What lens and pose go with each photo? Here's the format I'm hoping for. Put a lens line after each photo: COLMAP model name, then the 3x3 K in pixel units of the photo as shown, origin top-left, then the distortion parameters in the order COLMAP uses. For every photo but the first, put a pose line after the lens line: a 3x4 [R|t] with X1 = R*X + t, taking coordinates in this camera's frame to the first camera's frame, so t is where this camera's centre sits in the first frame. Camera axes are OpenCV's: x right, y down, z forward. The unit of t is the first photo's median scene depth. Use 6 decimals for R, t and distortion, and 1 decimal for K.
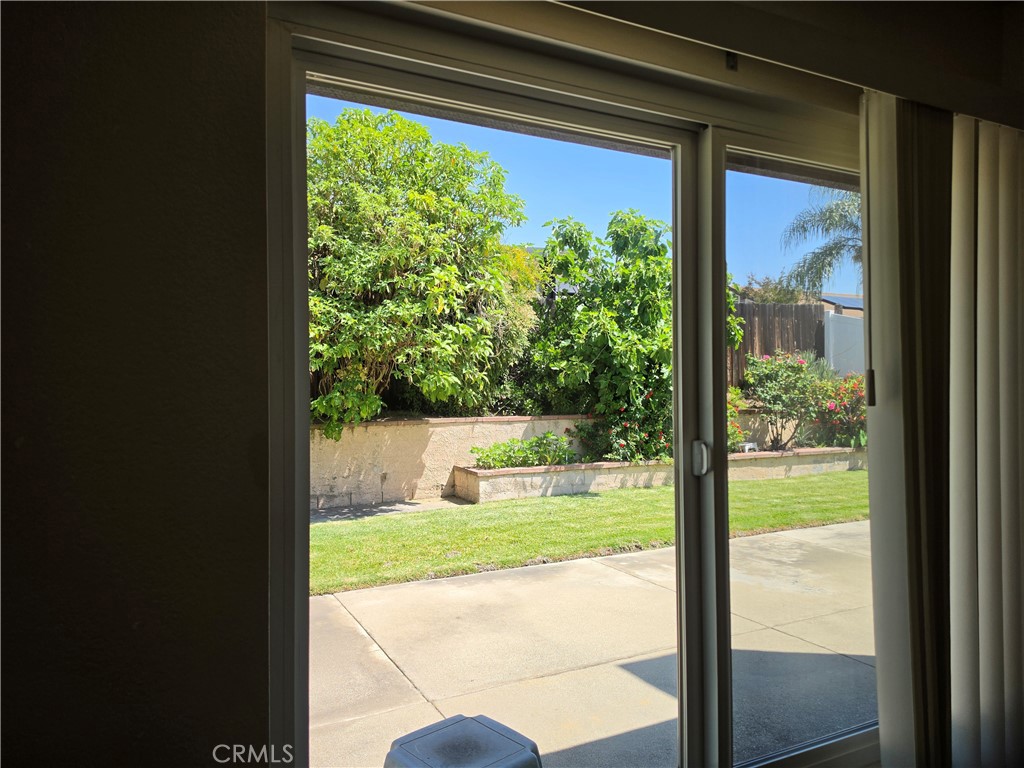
lens RADIAL K [[693.3, 0, 512.0], [0, 693.3, 384.0], [0, 0, 1]] dist [0.067821, -0.073698]
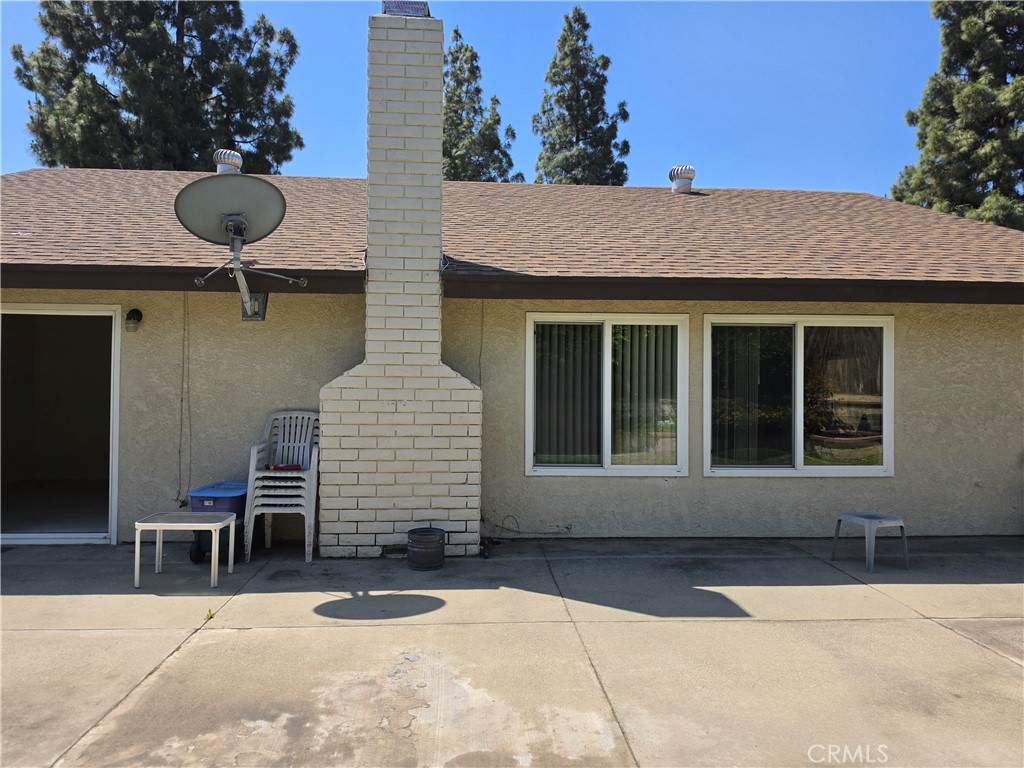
lens RADIAL K [[693.3, 0, 512.0], [0, 693.3, 384.0], [0, 0, 1]] dist [0.067821, -0.073698]
pose [[-0.920104, 0.002145, 0.391668, 0.057306], [-0.000648, 0.999975, -0.007000, 0.020154], [-0.391673, -0.006695, -0.920080, 1.766469]]
